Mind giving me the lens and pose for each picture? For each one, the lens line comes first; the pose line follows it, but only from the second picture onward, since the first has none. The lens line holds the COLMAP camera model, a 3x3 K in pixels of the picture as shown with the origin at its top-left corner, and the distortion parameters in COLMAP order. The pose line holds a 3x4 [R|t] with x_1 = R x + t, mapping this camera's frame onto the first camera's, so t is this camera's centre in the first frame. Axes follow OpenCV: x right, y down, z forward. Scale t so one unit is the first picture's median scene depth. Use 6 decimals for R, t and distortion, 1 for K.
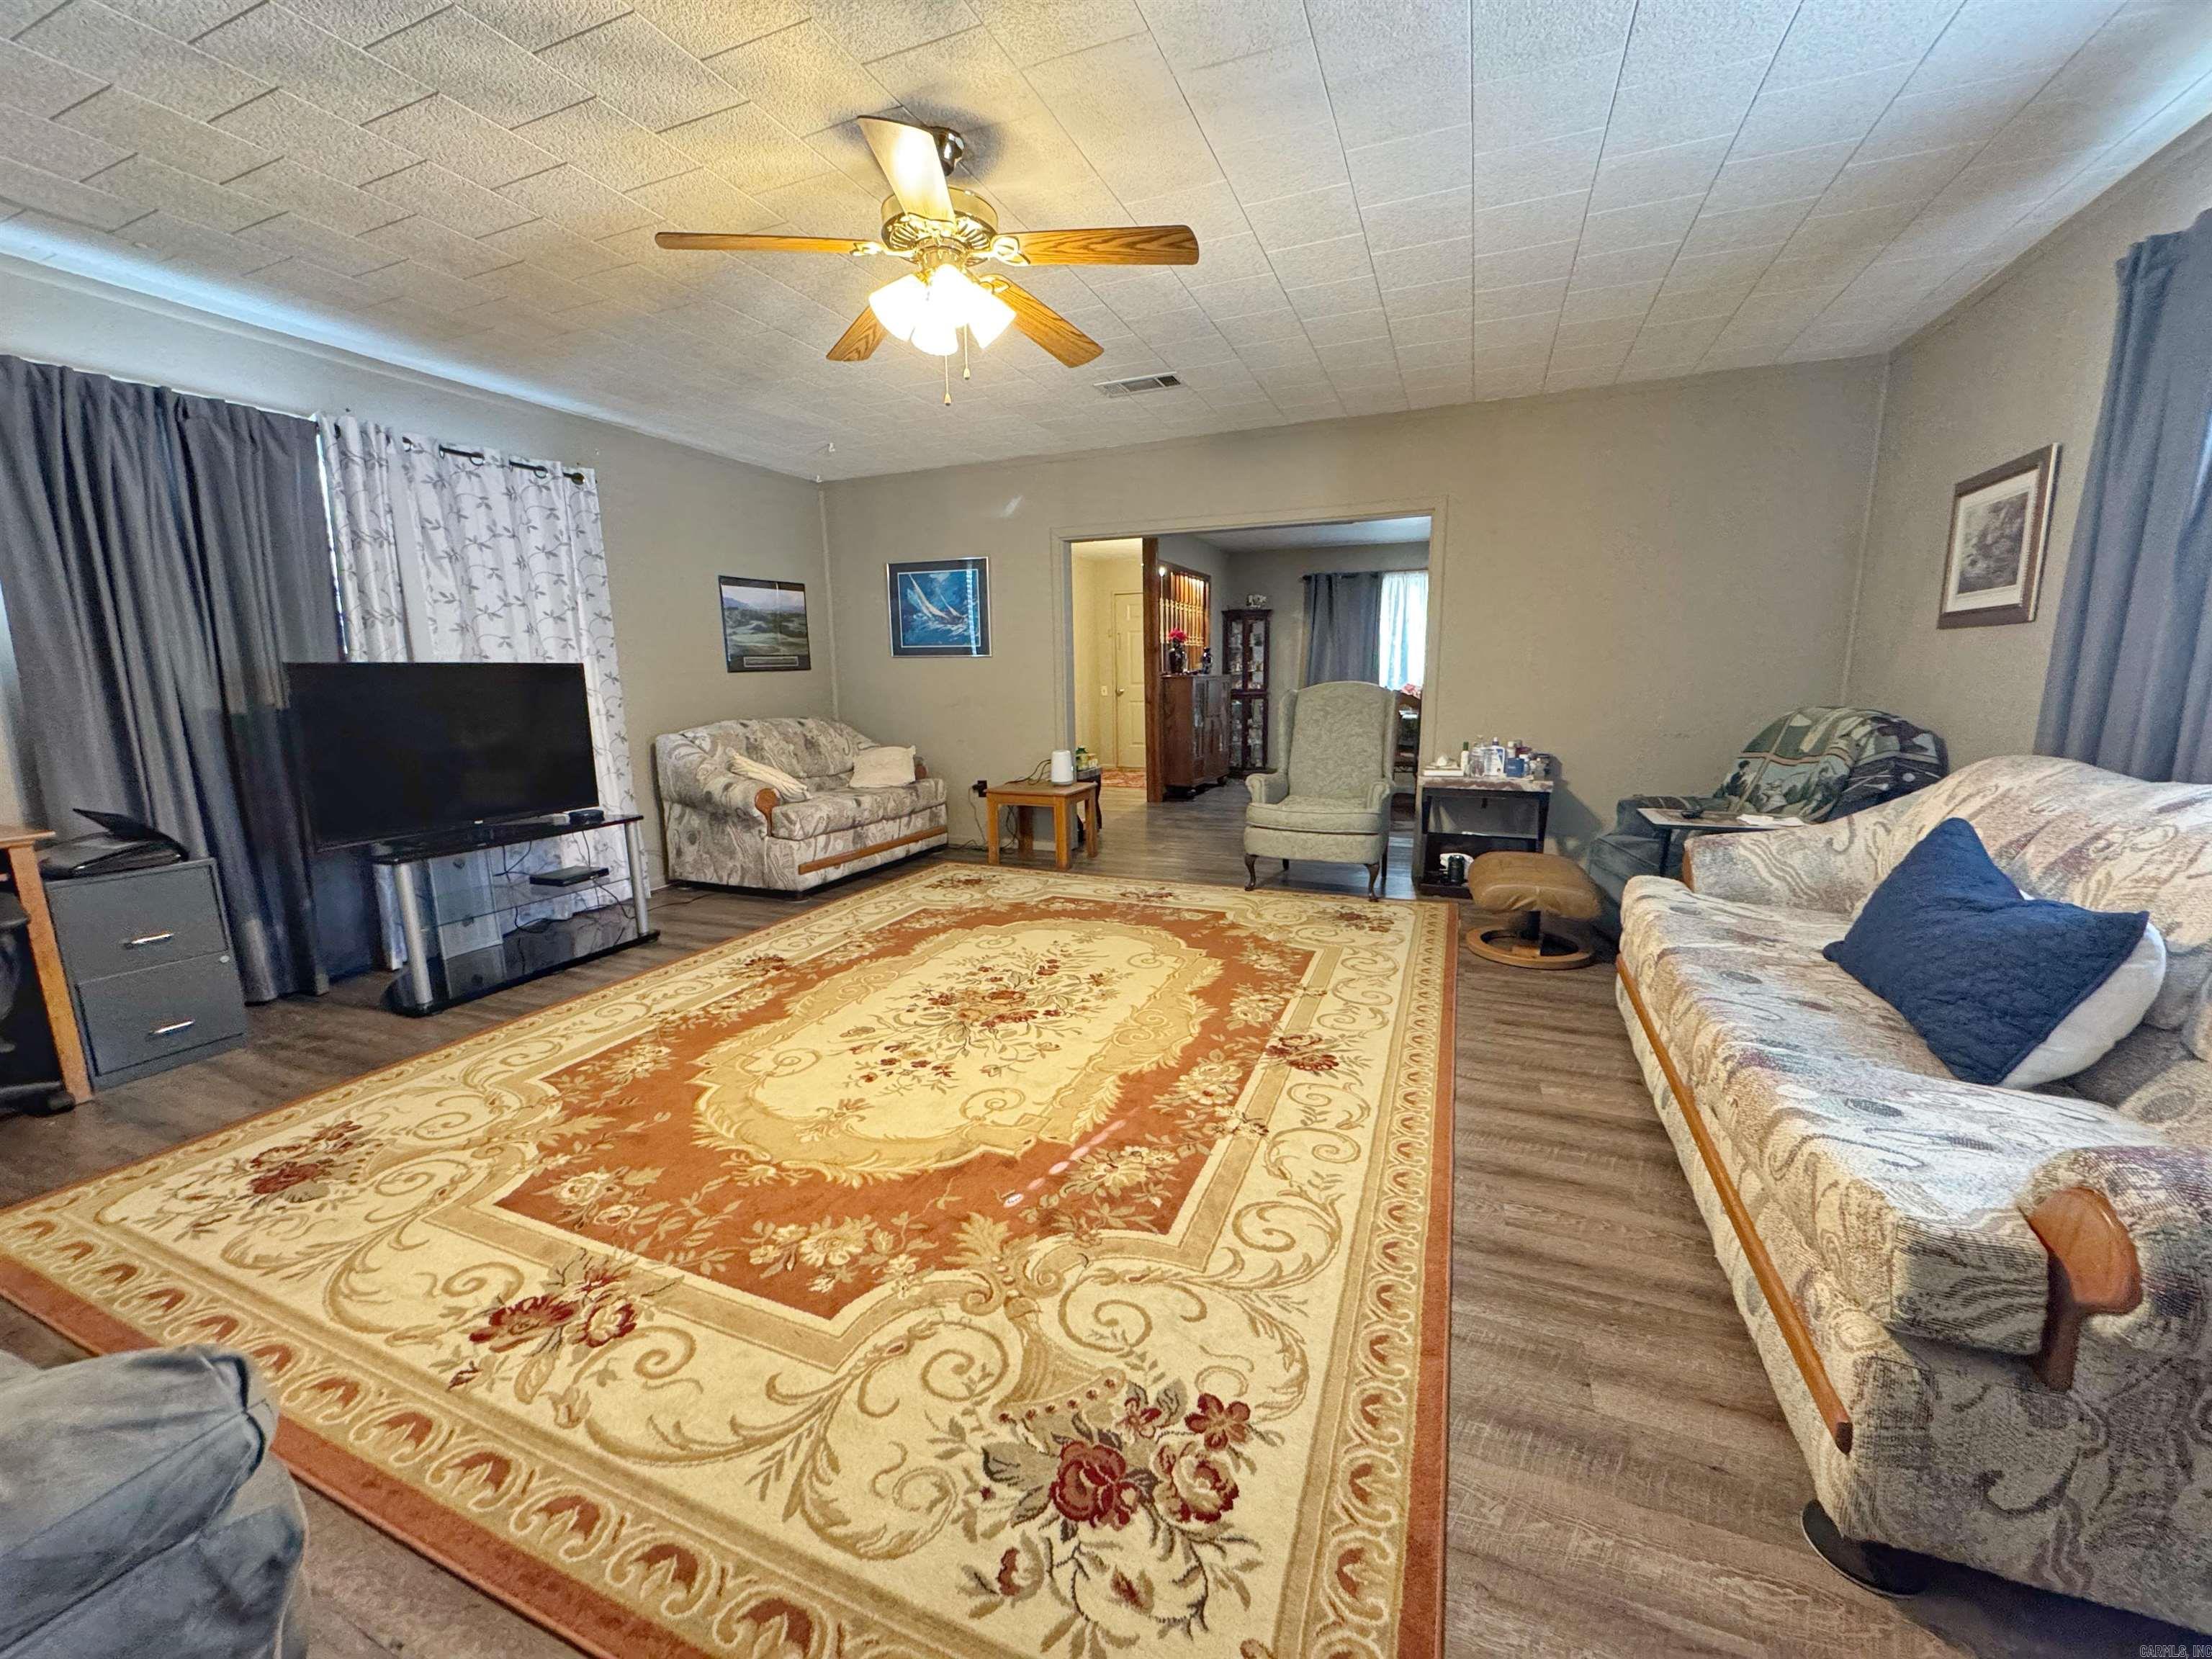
lens RADIAL K [[885.4, 0, 1104.1], [0, 885.4, 826.9], [0, 0, 1]] dist [-0.003699, -0.000024]
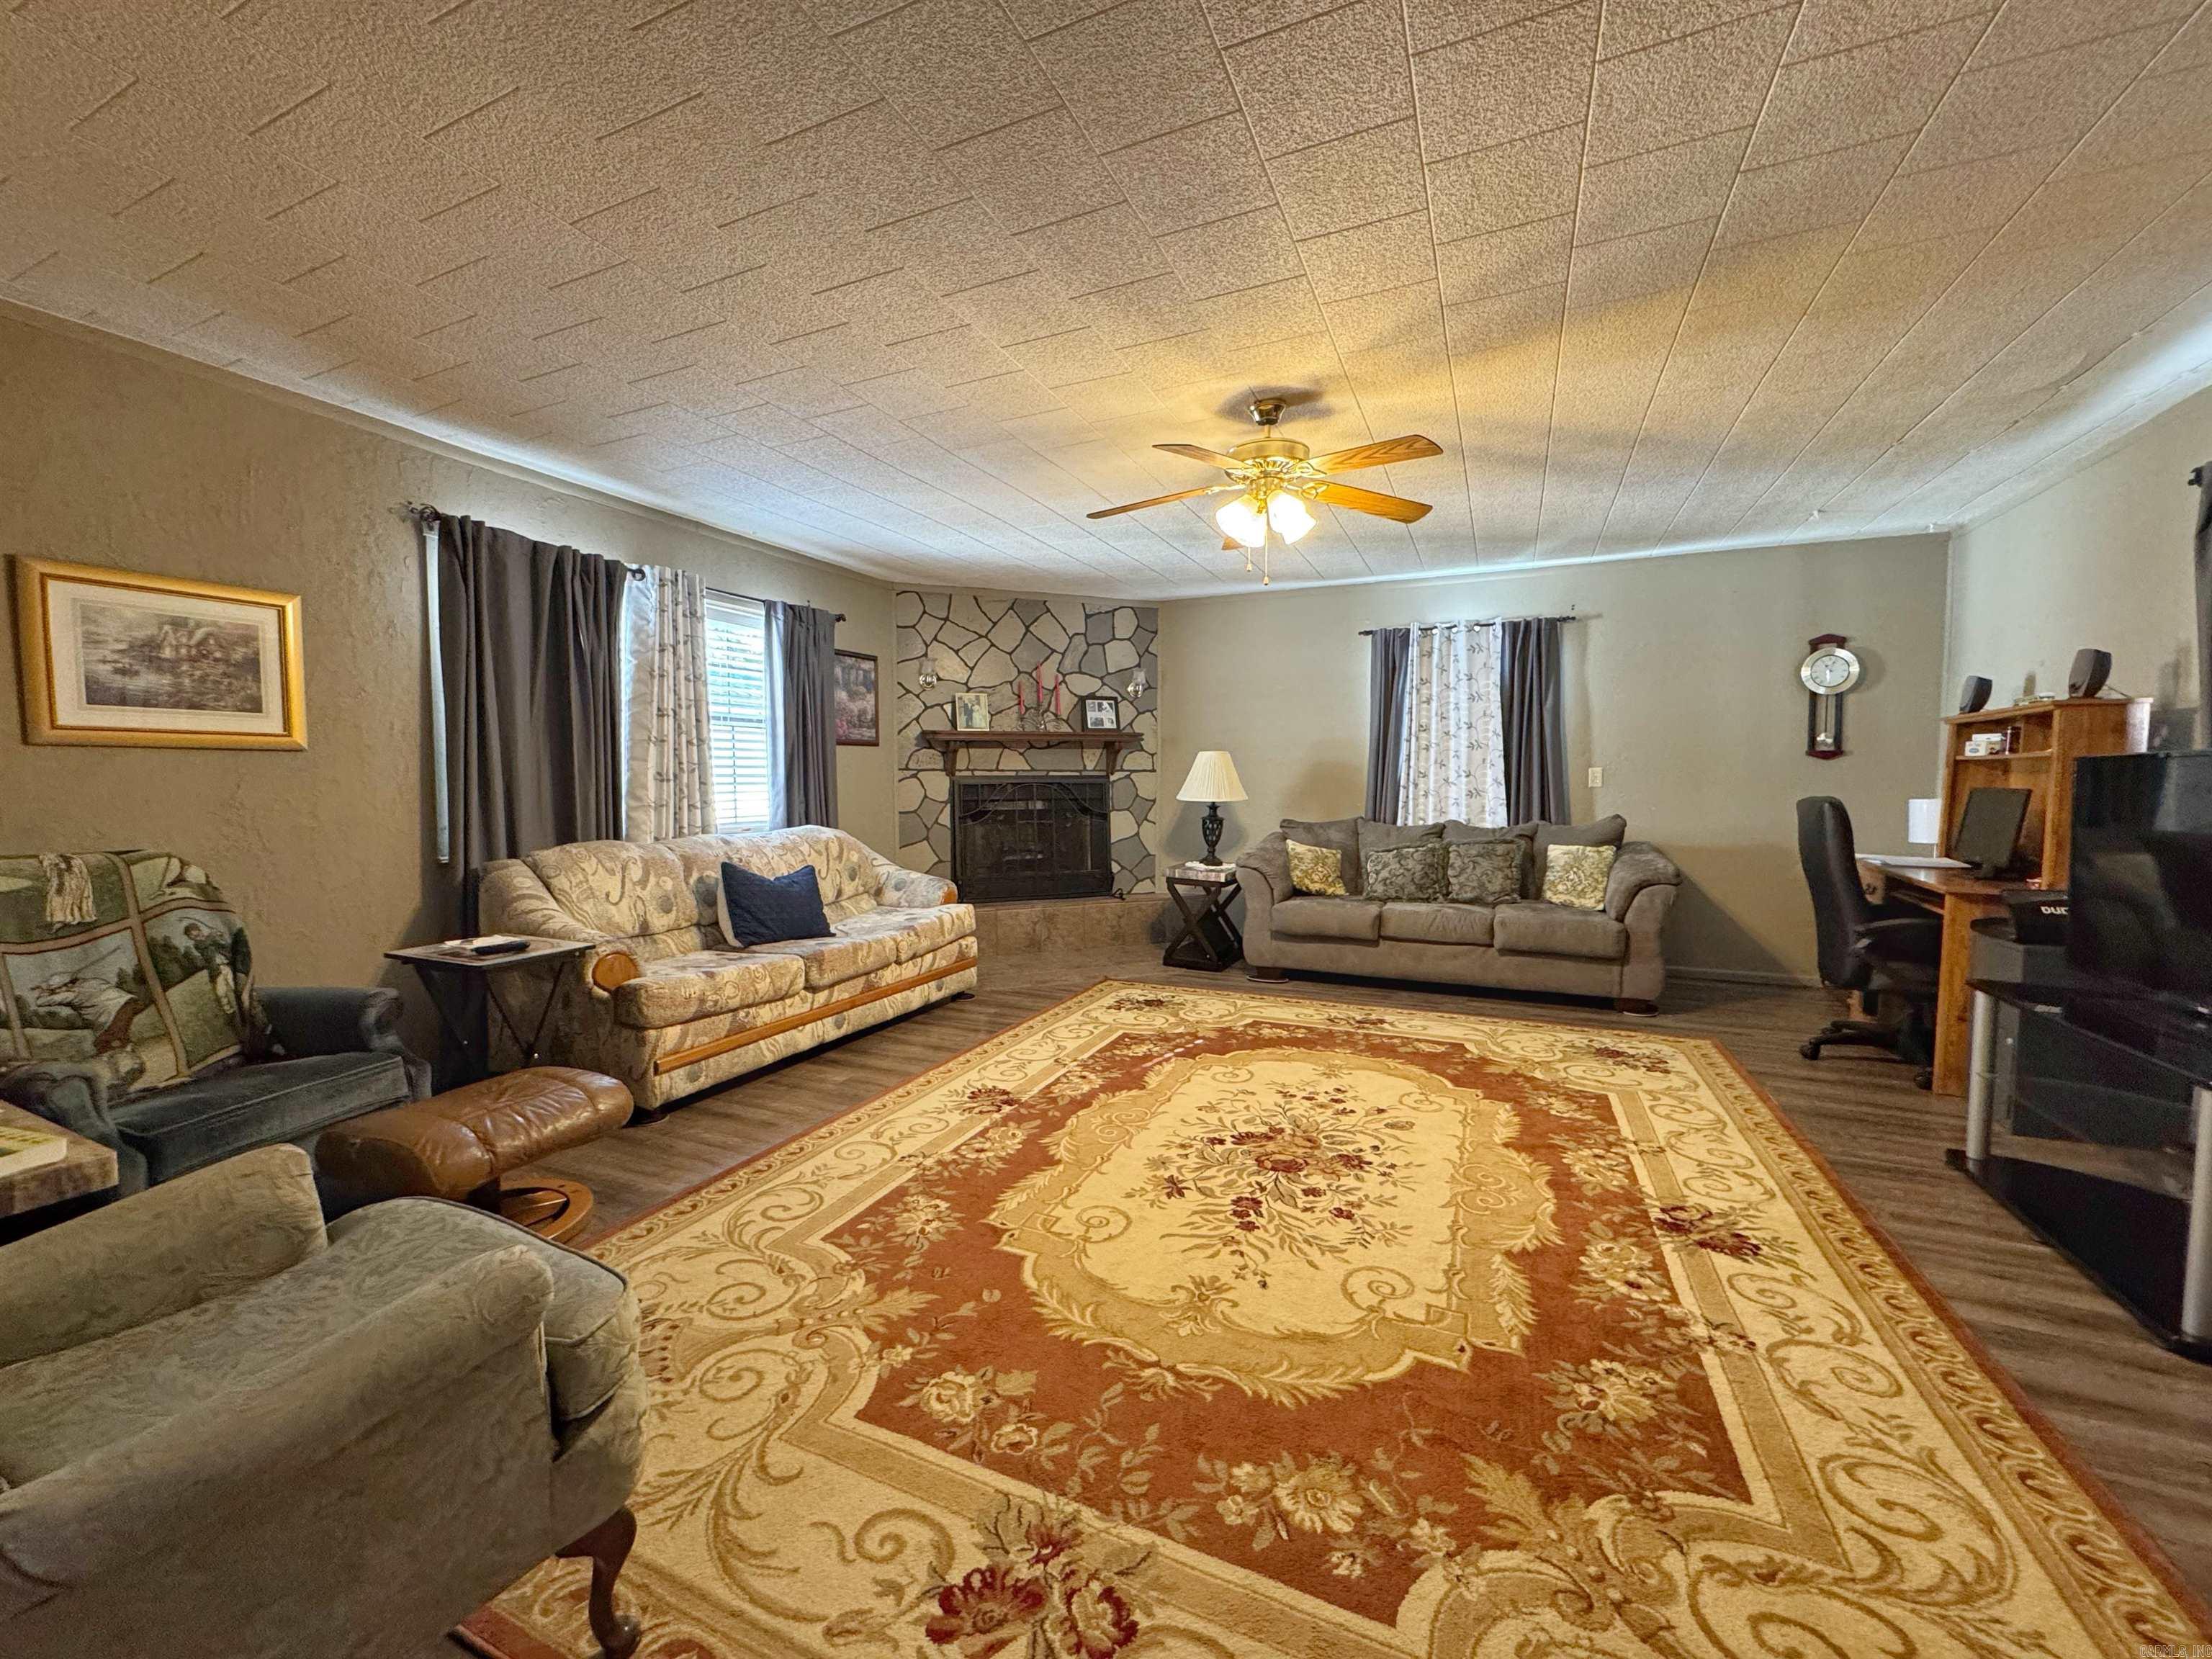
lens RADIAL K [[885.4, 0, 1103.9], [0, 885.4, 828.9], [0, 0, 1]] dist [-0.003699, -0.000024]
pose [[-0.999287, 0.015282, 0.034526, 0.022935], [0.022585, 0.974727, 0.222254, -0.324716], [-0.030257, 0.222875, -0.974377, 1.858016]]
